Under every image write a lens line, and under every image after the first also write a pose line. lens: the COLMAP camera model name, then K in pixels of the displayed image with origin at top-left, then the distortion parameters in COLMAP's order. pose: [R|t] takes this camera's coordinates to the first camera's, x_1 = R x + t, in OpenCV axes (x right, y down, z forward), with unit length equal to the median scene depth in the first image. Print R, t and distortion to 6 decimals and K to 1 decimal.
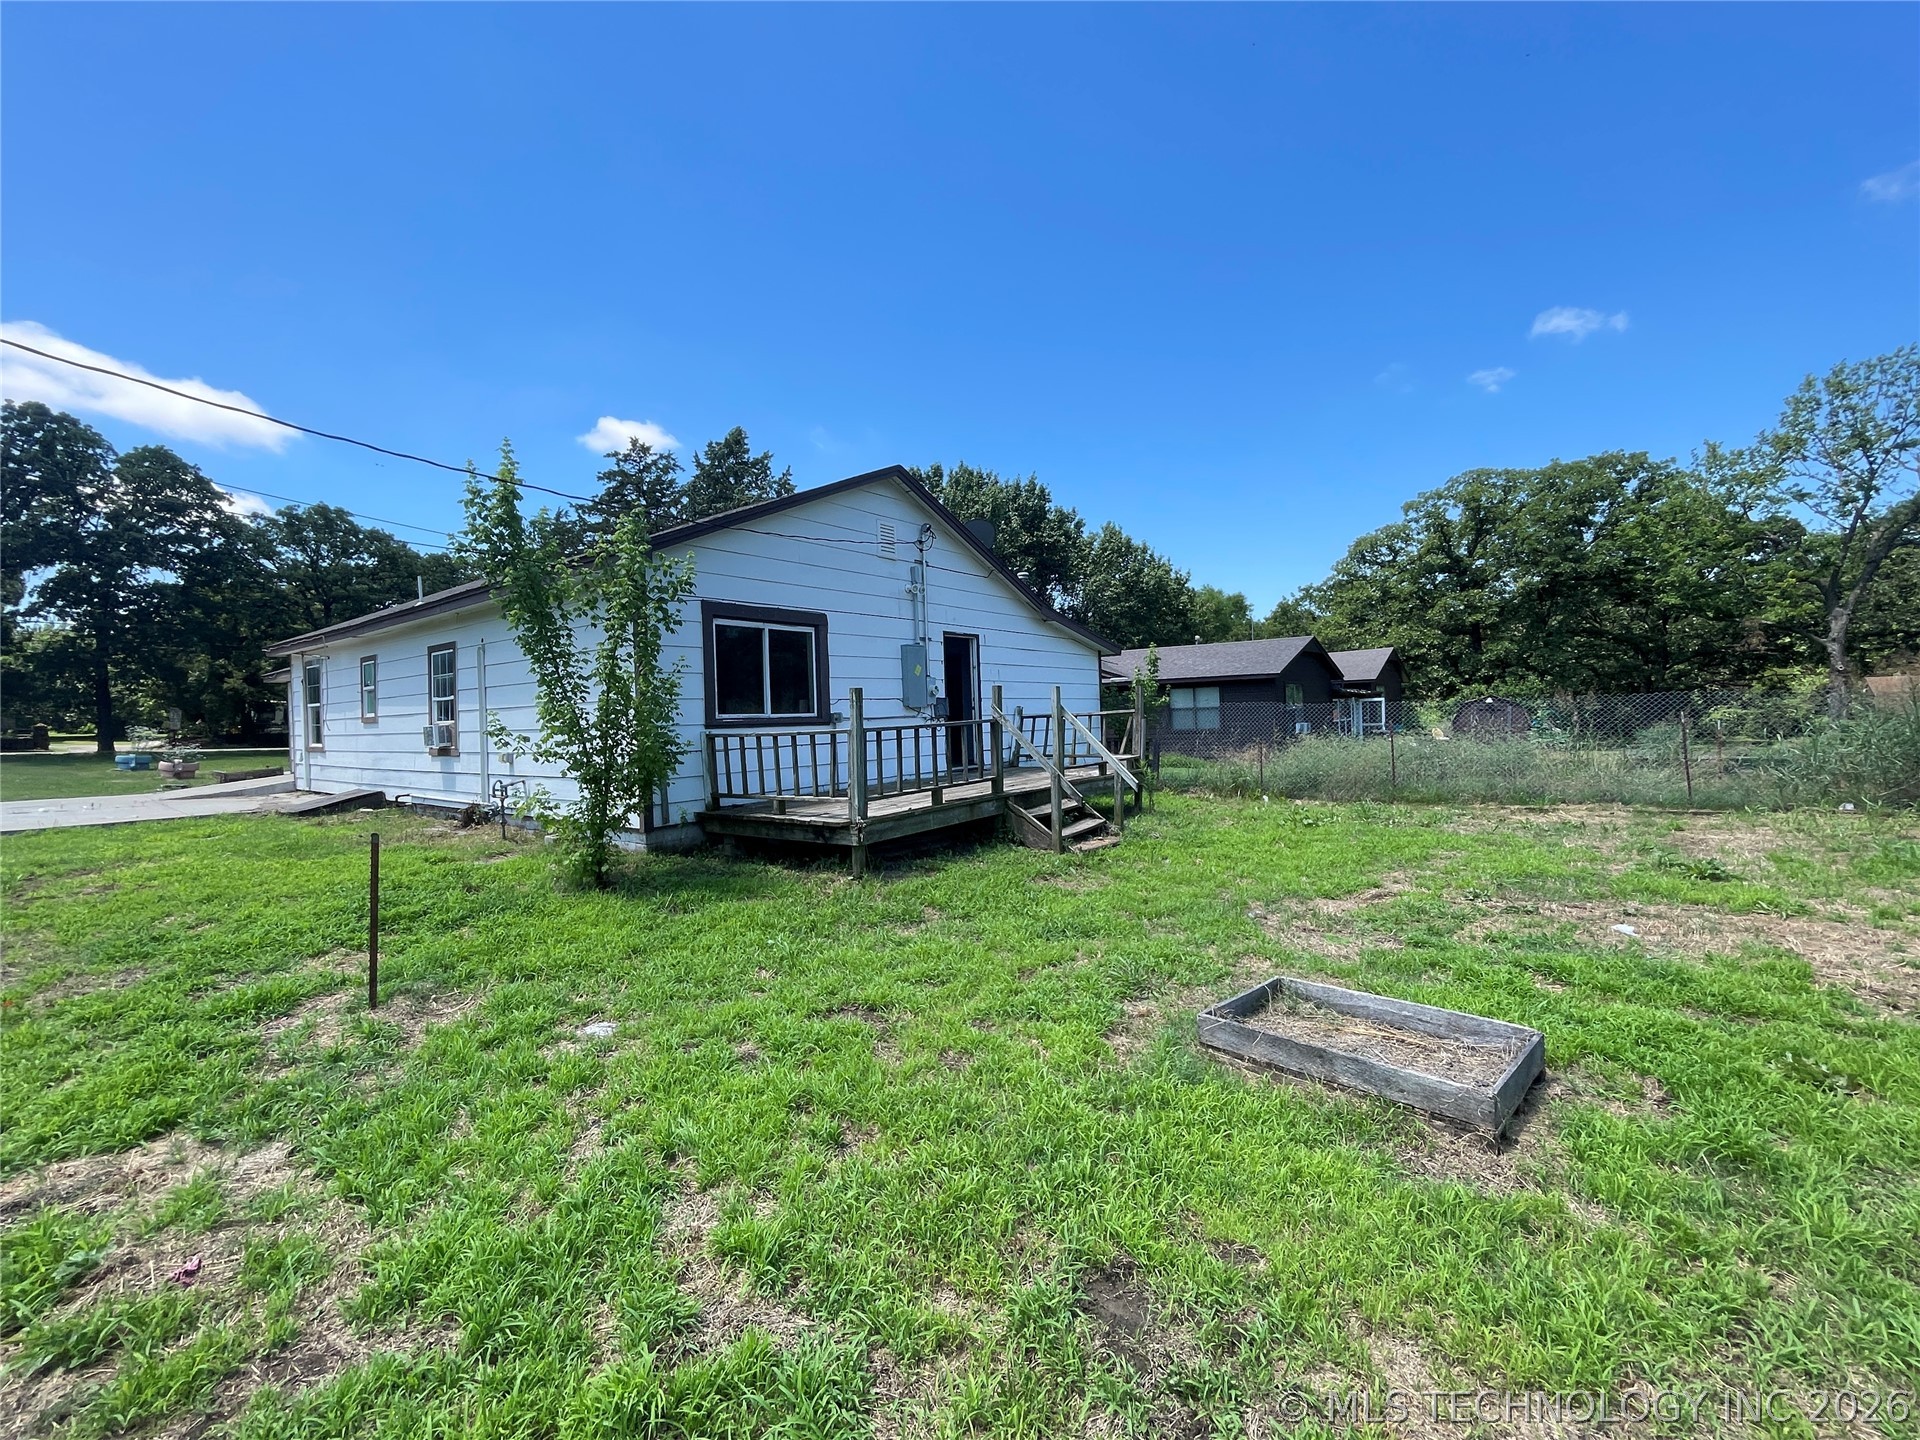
lens RADIAL K [[813.4, 0, 958.5], [0, 813.4, 717.7], [0, 0, 1]] dist [-0.003448, 0.000948]
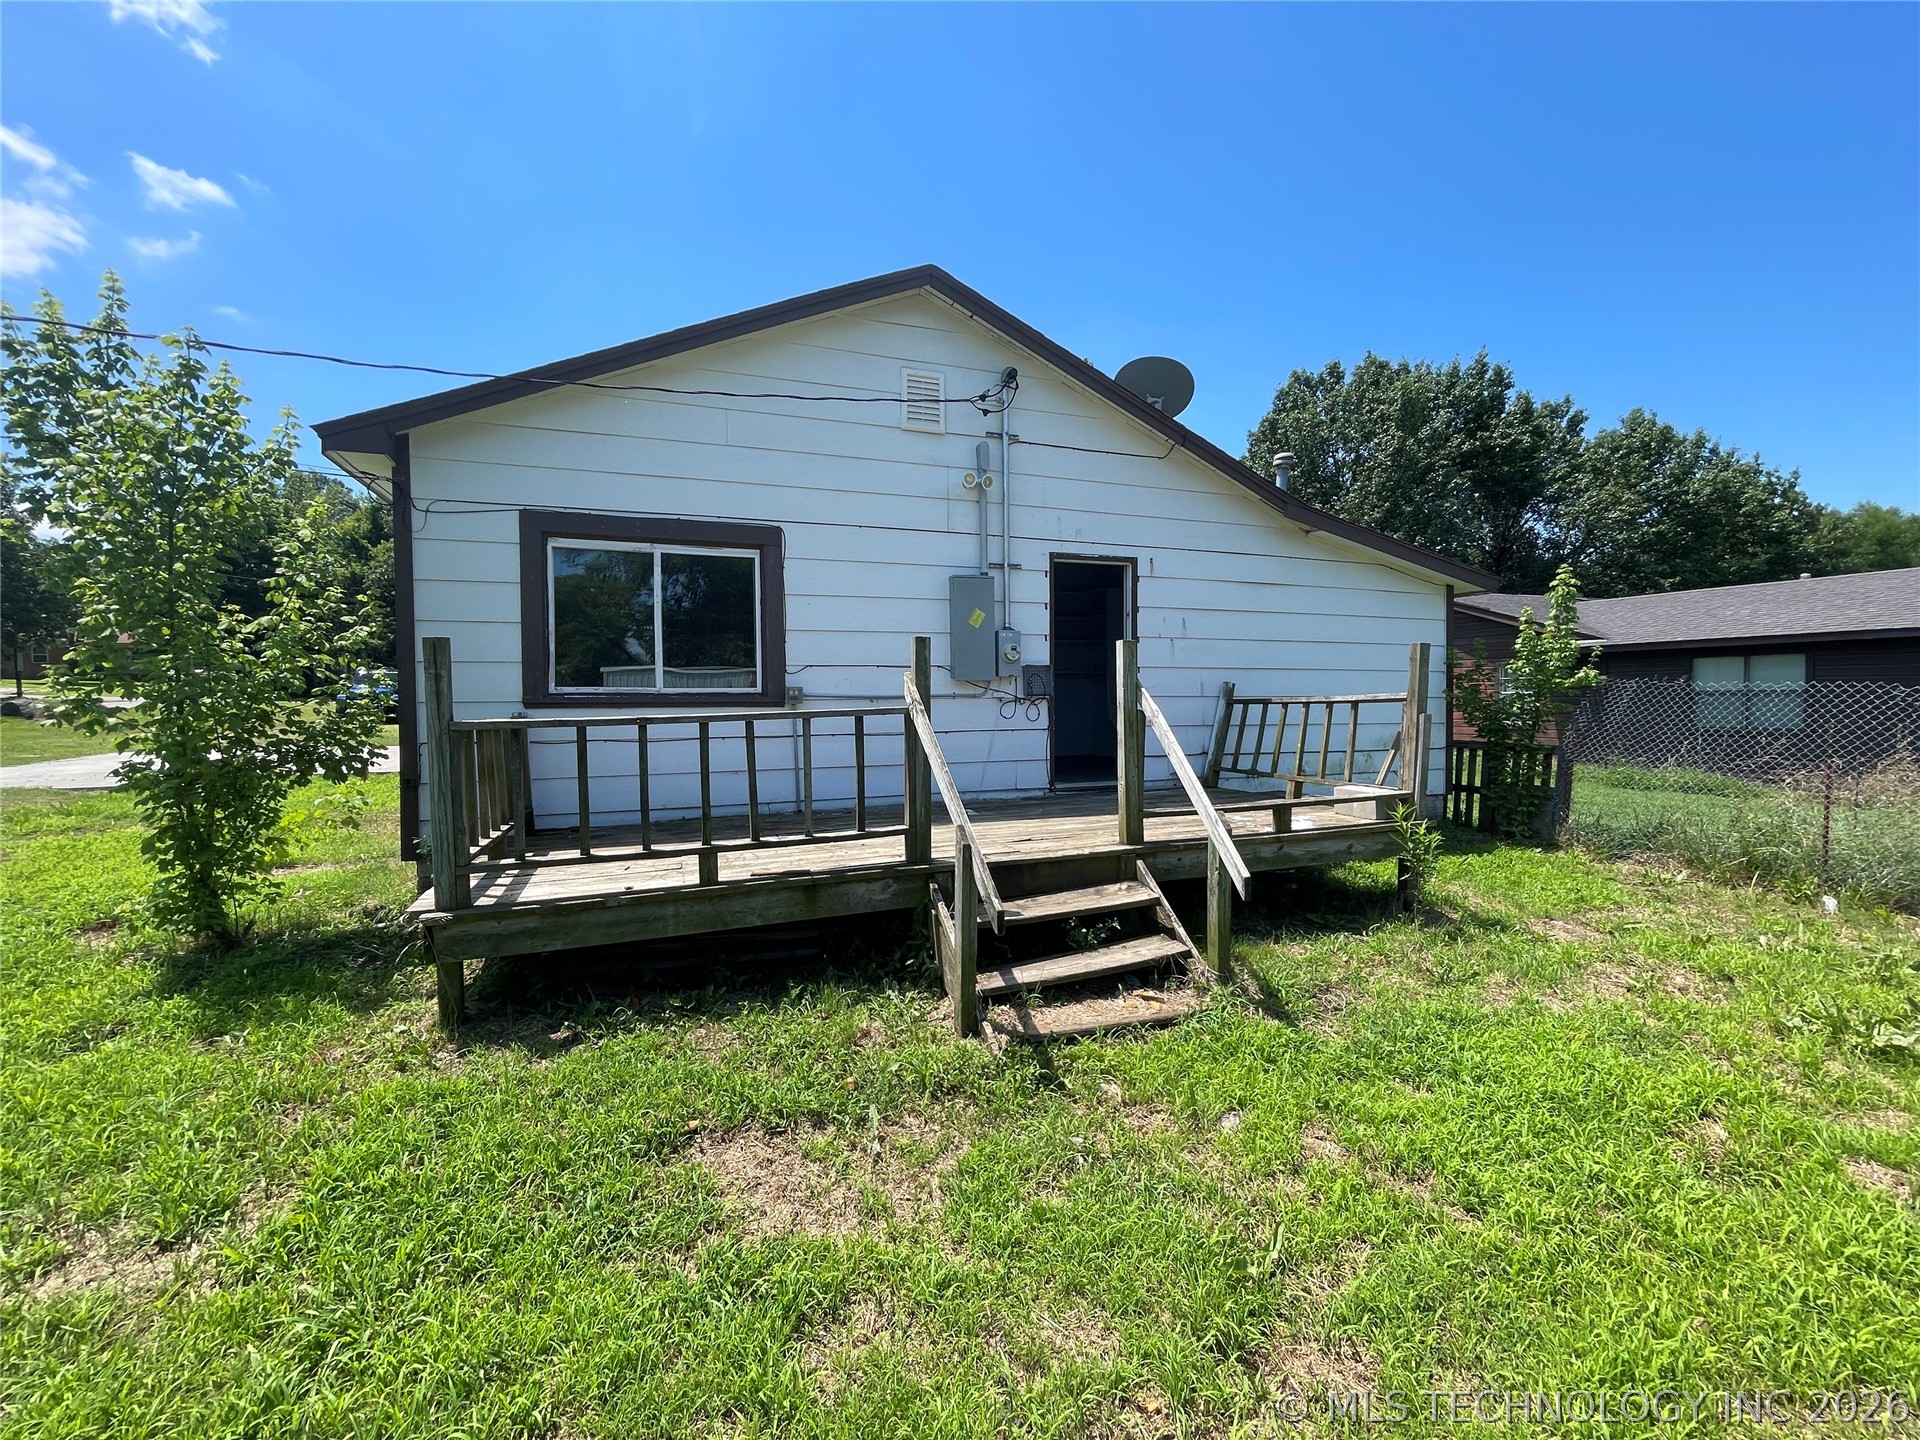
lens RADIAL K [[813.4, 0, 960.1], [0, 813.4, 723.2], [0, 0, 1]] dist [-0.003448, 0.000948]
pose [[0.853139, 0.042035, -0.519988, 0.240213], [-0.020986, 0.998707, 0.046302, -0.008694], [0.521262, -0.028590, 0.852918, 0.465163]]
